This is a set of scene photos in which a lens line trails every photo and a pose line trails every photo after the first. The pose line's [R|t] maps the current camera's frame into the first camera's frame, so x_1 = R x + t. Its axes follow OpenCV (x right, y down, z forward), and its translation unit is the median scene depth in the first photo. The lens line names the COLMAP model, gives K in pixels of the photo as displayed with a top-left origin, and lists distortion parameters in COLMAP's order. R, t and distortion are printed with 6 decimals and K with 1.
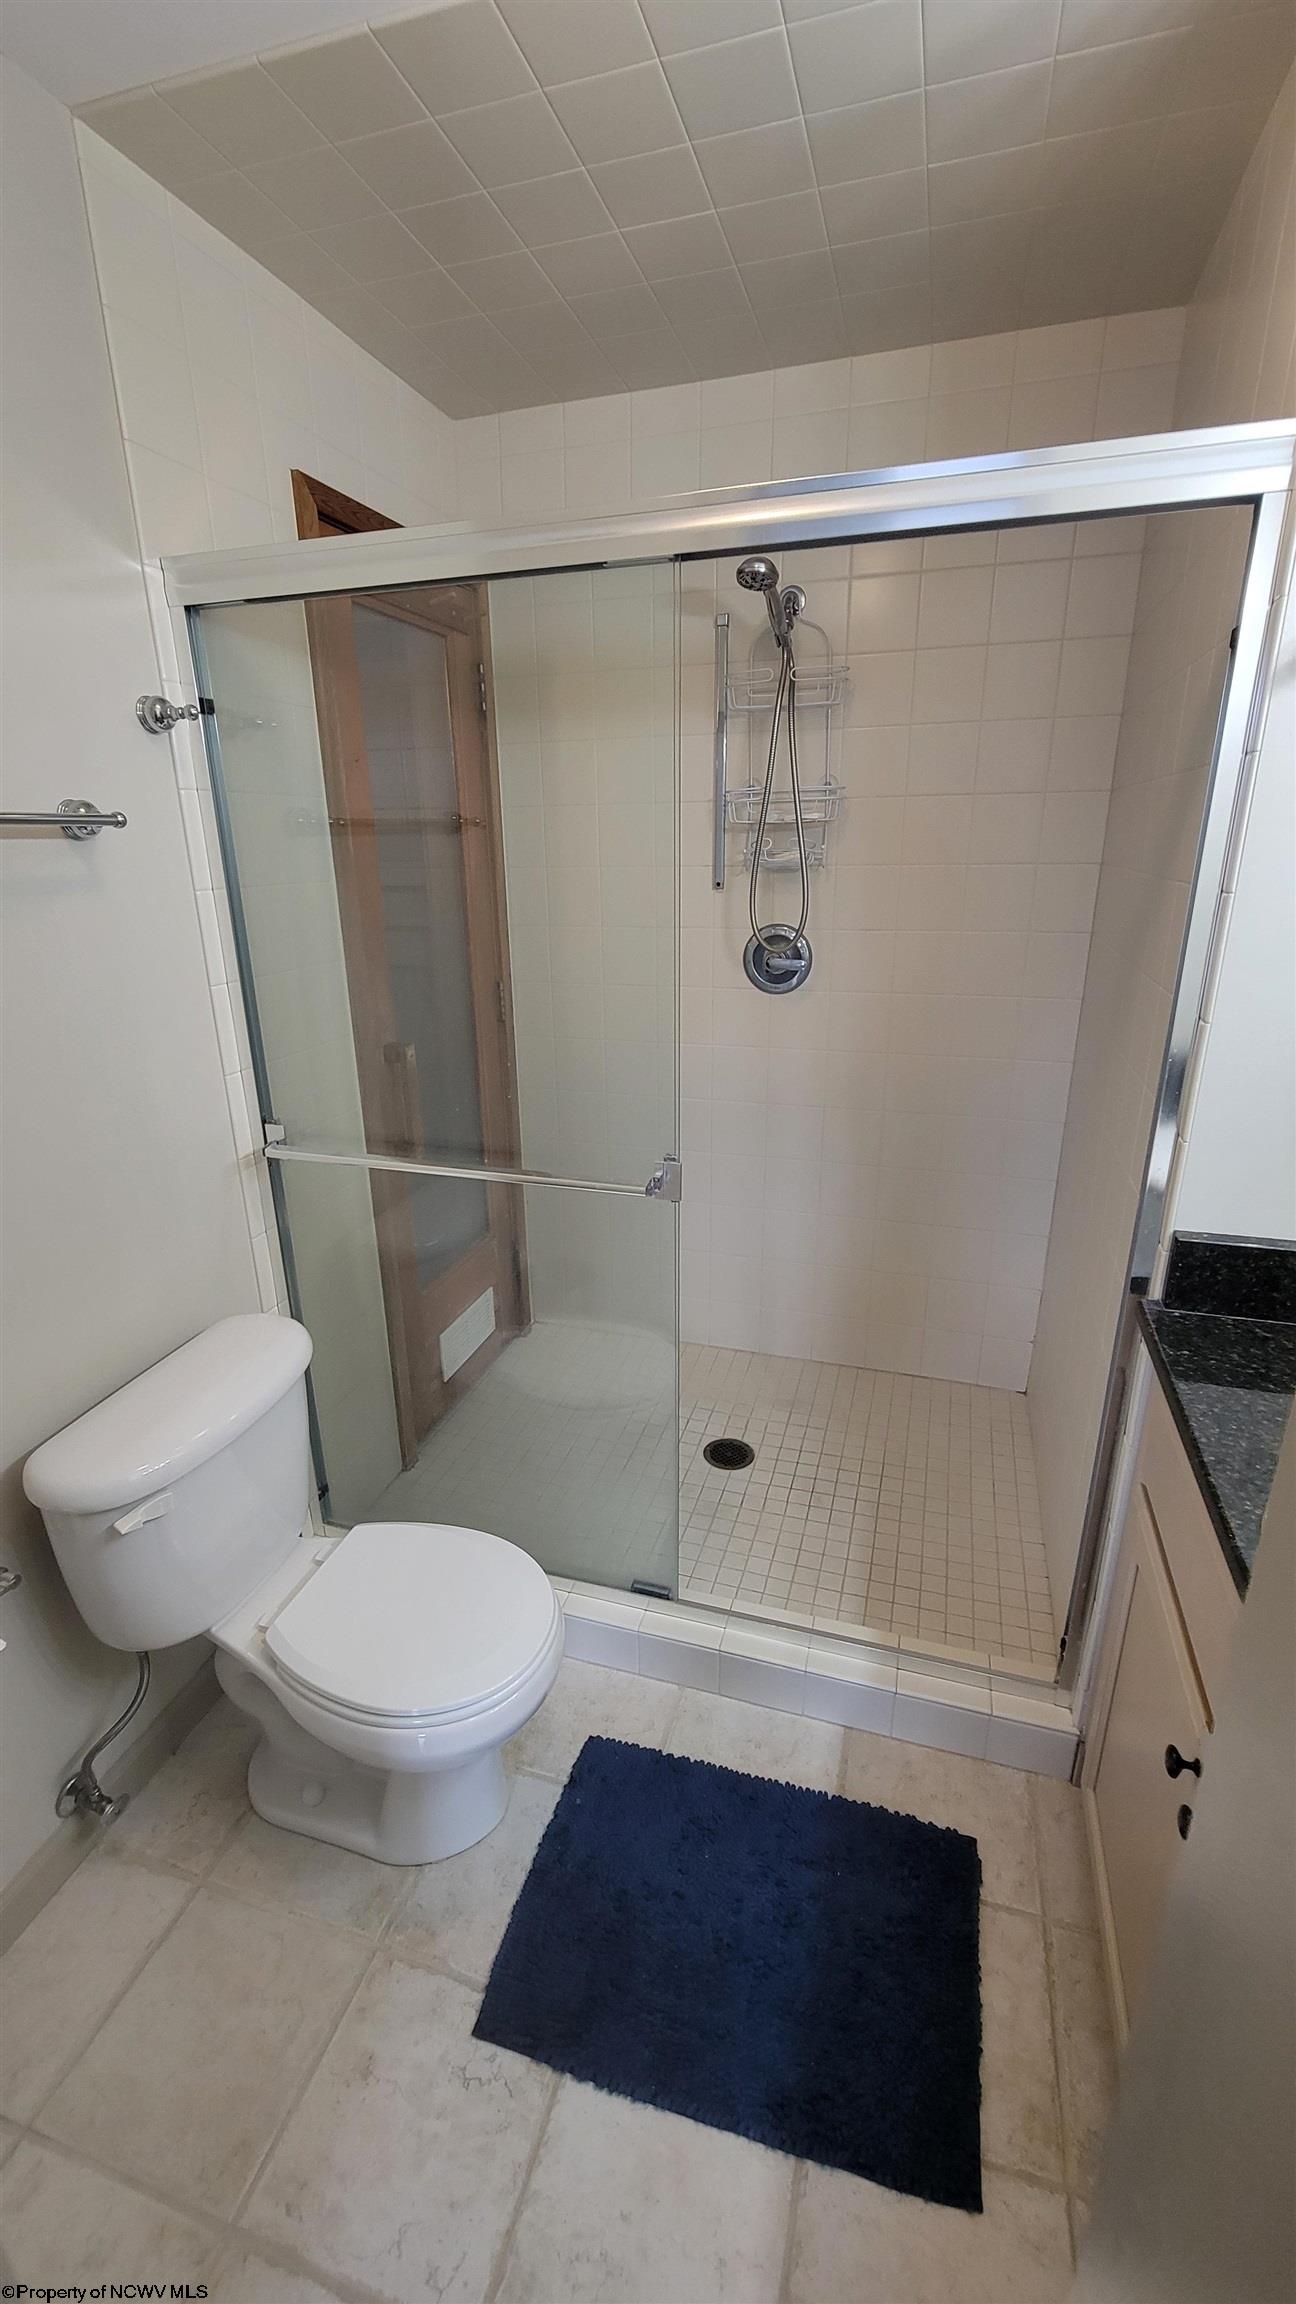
lens RADIAL K [[942.5, 0, 644.7], [0, 942.5, 1152.5], [0, 0, 1]] dist [0.003843, -0.000546]
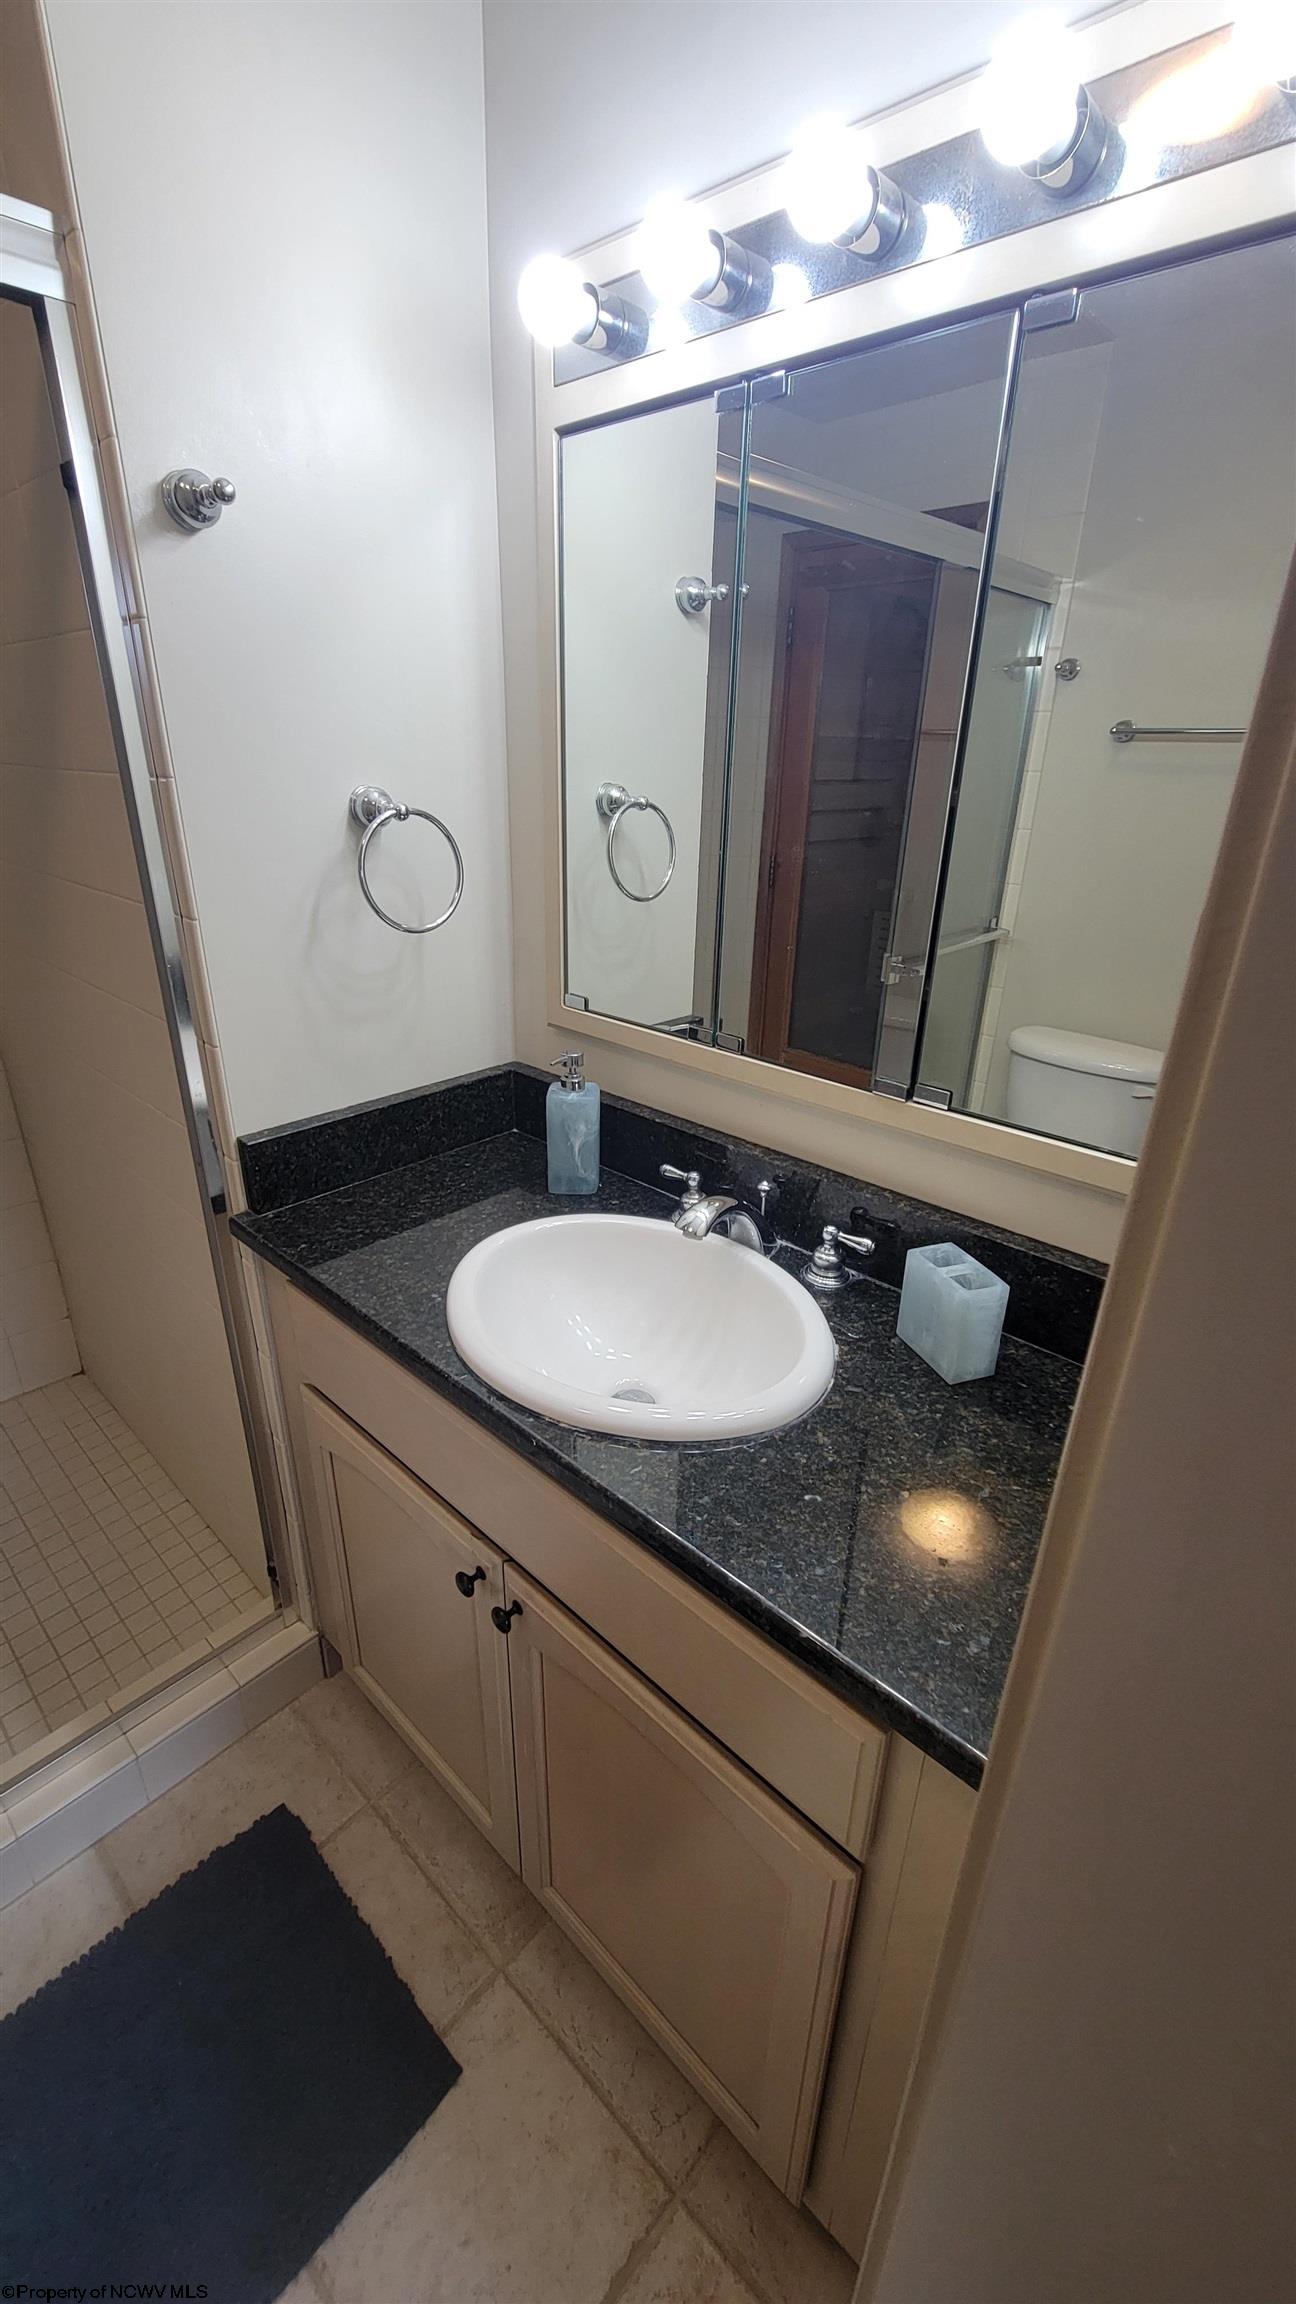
lens RADIAL K [[942.5, 0, 646.6], [0, 942.5, 1156.8], [0, 0, 1]] dist [0.003843, -0.000546]
pose [[0.445347, -0.338503, 0.828904, -0.064071], [0.261613, 0.934575, 0.241099, -0.023019], [-0.856285, 0.109479, 0.504767, 0.146762]]
